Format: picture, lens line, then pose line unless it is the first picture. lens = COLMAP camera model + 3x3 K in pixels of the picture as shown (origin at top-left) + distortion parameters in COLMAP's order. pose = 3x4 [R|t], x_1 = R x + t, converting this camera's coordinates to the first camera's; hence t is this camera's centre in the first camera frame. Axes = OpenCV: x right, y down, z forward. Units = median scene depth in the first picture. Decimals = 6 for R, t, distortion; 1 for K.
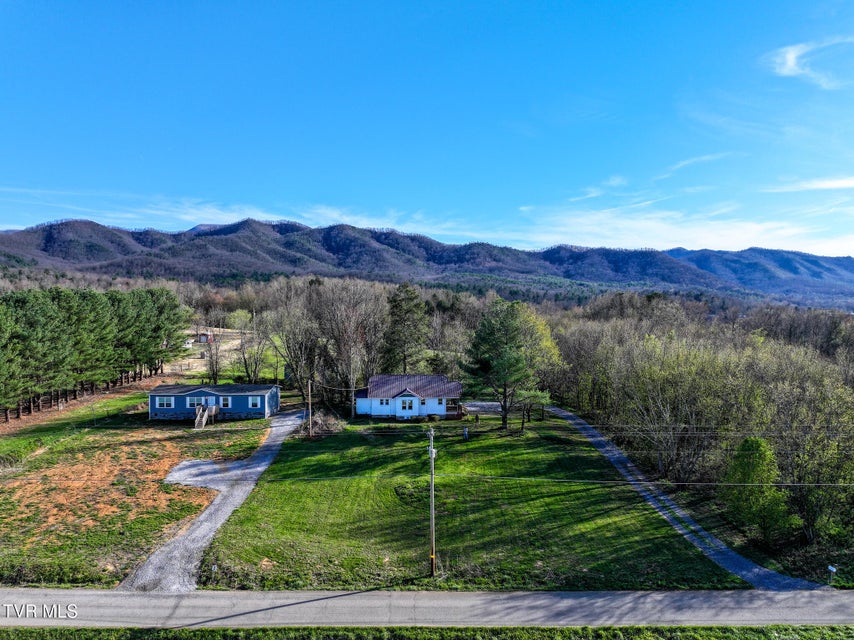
lens RADIAL K [[597.2, 0, 427.0], [0, 597.2, 320.0], [0, 0, 1]] dist [0.009849, 0.002697]
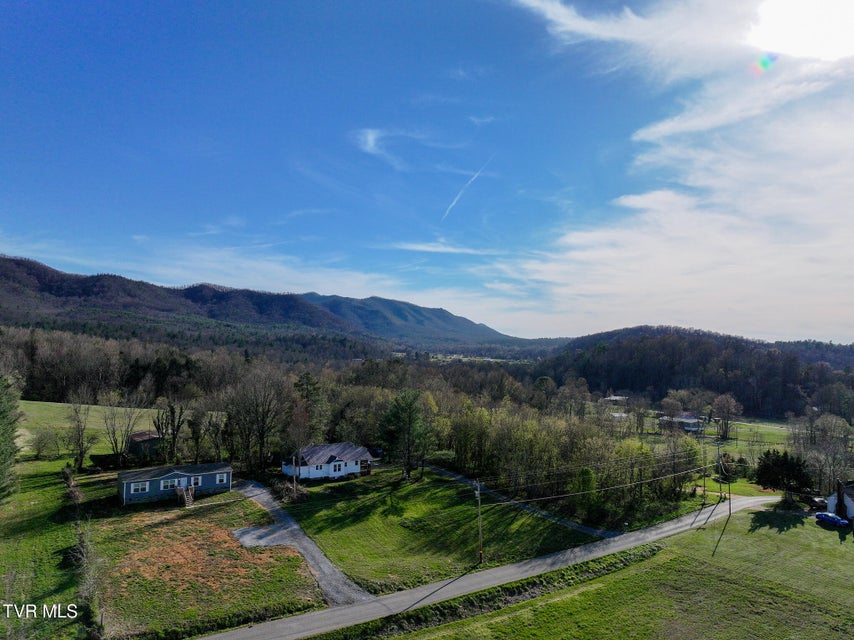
lens RADIAL K [[597.2, 0, 427.0], [0, 597.2, 320.0], [0, 0, 1]] dist [0.009849, 0.002697]
pose [[0.830208, 0.036701, 0.556244, -0.624390], [-0.000047, 0.997835, -0.065767, -0.100756], [-0.557454, 0.054574, 0.828412, -0.242361]]
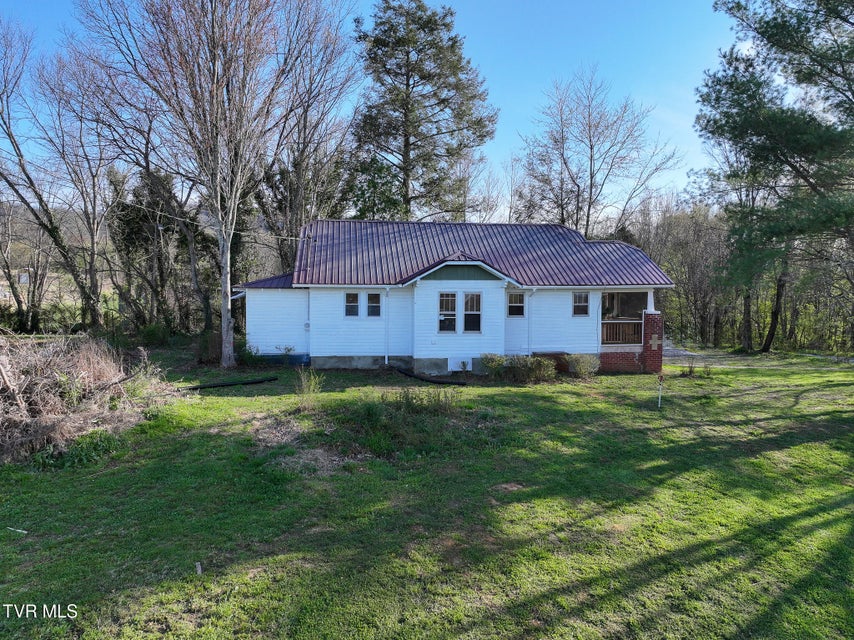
lens RADIAL K [[597.2, 0, 427.0], [0, 597.2, 320.0], [0, 0, 1]] dist [0.009849, 0.002697]
pose [[0.993736, -0.001328, 0.111743, -0.073310], [-0.001588, 0.999661, 0.026000, 0.138856], [-0.111740, -0.026014, 0.993397, 0.762259]]
